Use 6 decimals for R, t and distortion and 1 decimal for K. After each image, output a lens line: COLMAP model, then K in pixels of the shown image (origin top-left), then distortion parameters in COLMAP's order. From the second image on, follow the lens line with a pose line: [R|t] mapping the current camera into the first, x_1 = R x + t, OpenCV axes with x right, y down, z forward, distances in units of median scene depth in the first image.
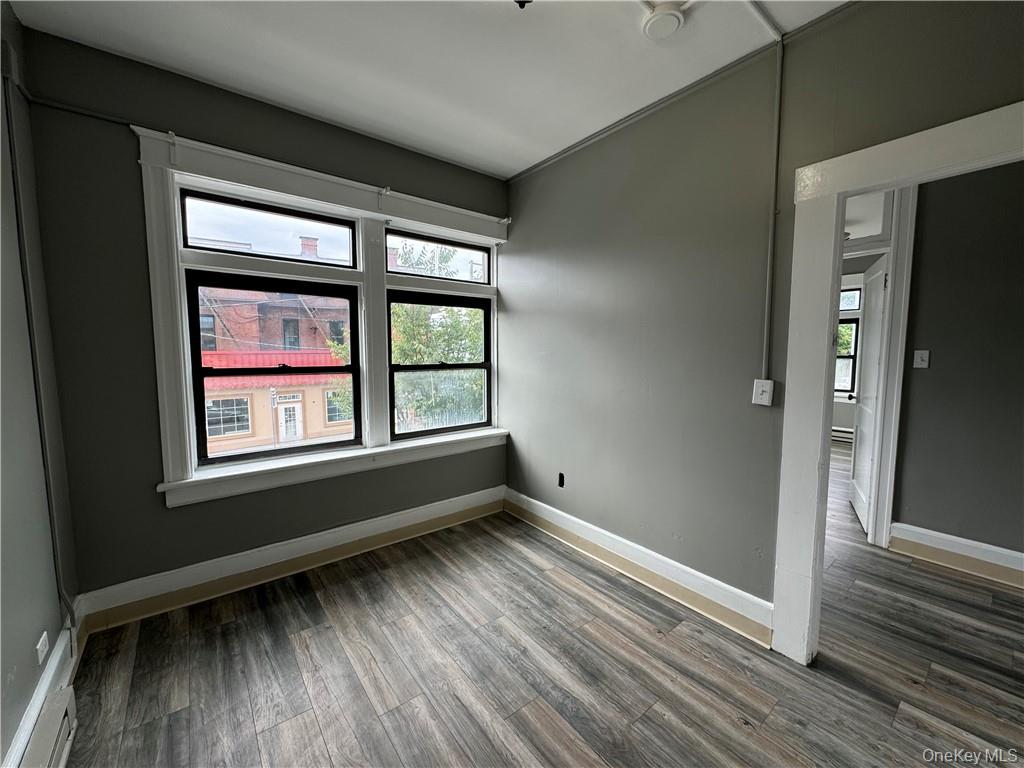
lens RADIAL K [[408.5, 0, 511.8], [0, 408.5, 383.2], [0, 0, 1]] dist [-0.002891, 0.000534]
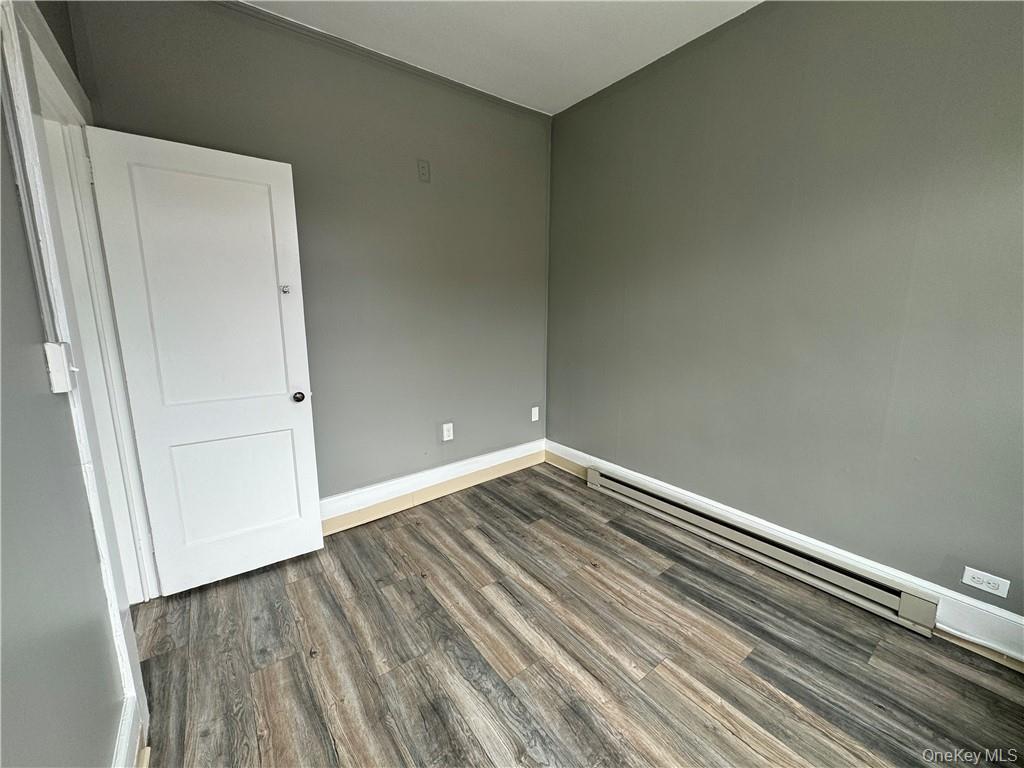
lens RADIAL K [[408.5, 0, 511.8], [0, 408.5, 383.2], [0, 0, 1]] dist [-0.002891, 0.000534]
pose [[-0.999544, -0.004180, 0.029888, 0.023908], [0.003681, 0.966078, 0.258224, -0.078667], [-0.029954, 0.258216, -0.965623, 1.292749]]
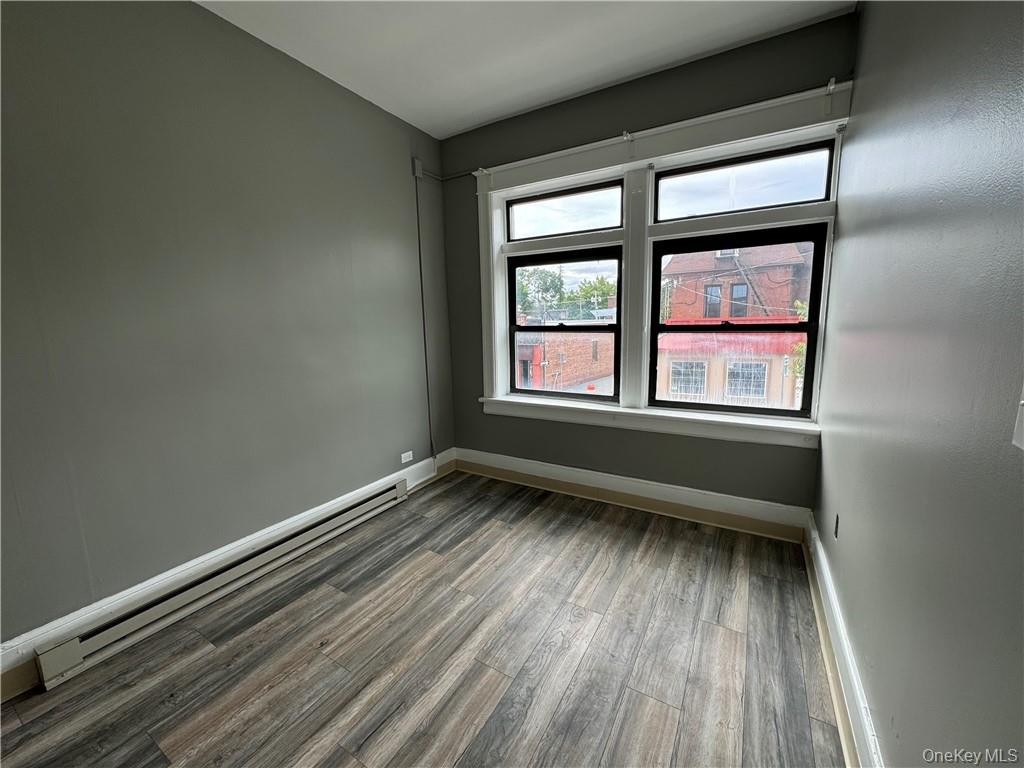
lens RADIAL K [[408.5, 0, 511.8], [0, 408.5, 383.2], [0, 0, 1]] dist [-0.002891, 0.000534]
pose [[0.357419, 0.132121, -0.924552, 0.635901], [-0.057093, 0.991183, 0.119572, -0.007747], [0.932197, 0.010048, 0.361811, 0.498343]]
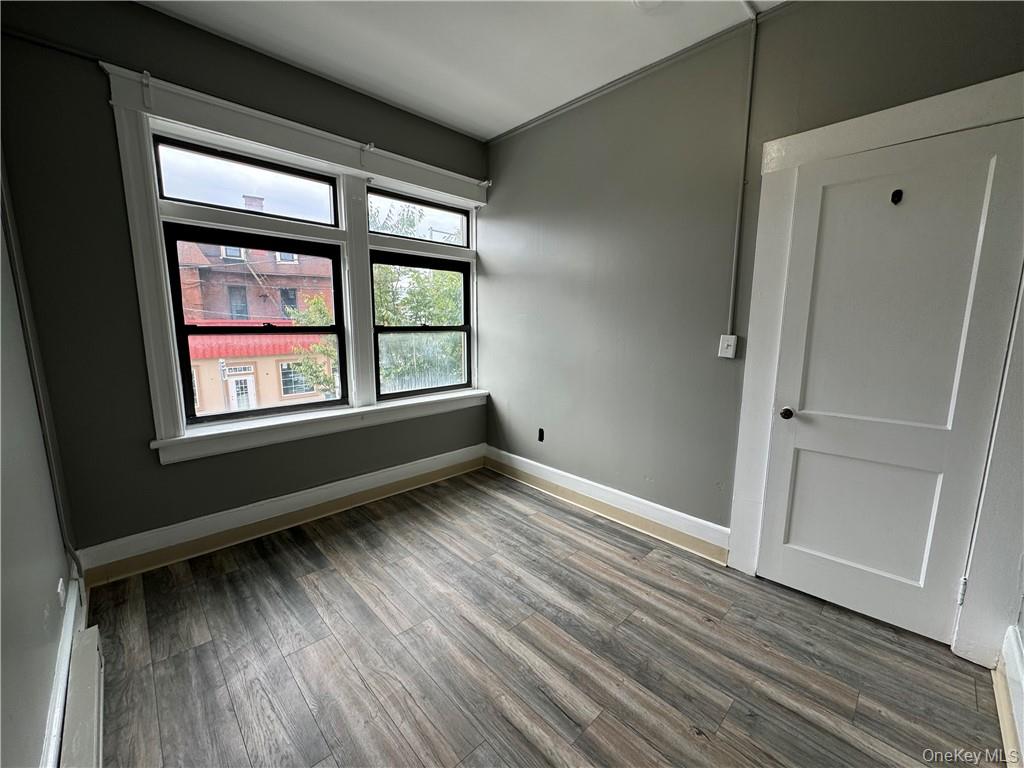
lens RADIAL K [[408.5, 0, 511.8], [0, 408.5, 383.2], [0, 0, 1]] dist [-0.002891, 0.000534]
pose [[0.995302, -0.010121, 0.096290, -0.078280], [0.003472, 0.997613, 0.068965, 0.037931], [-0.096758, -0.068307, 0.992961, -0.062868]]
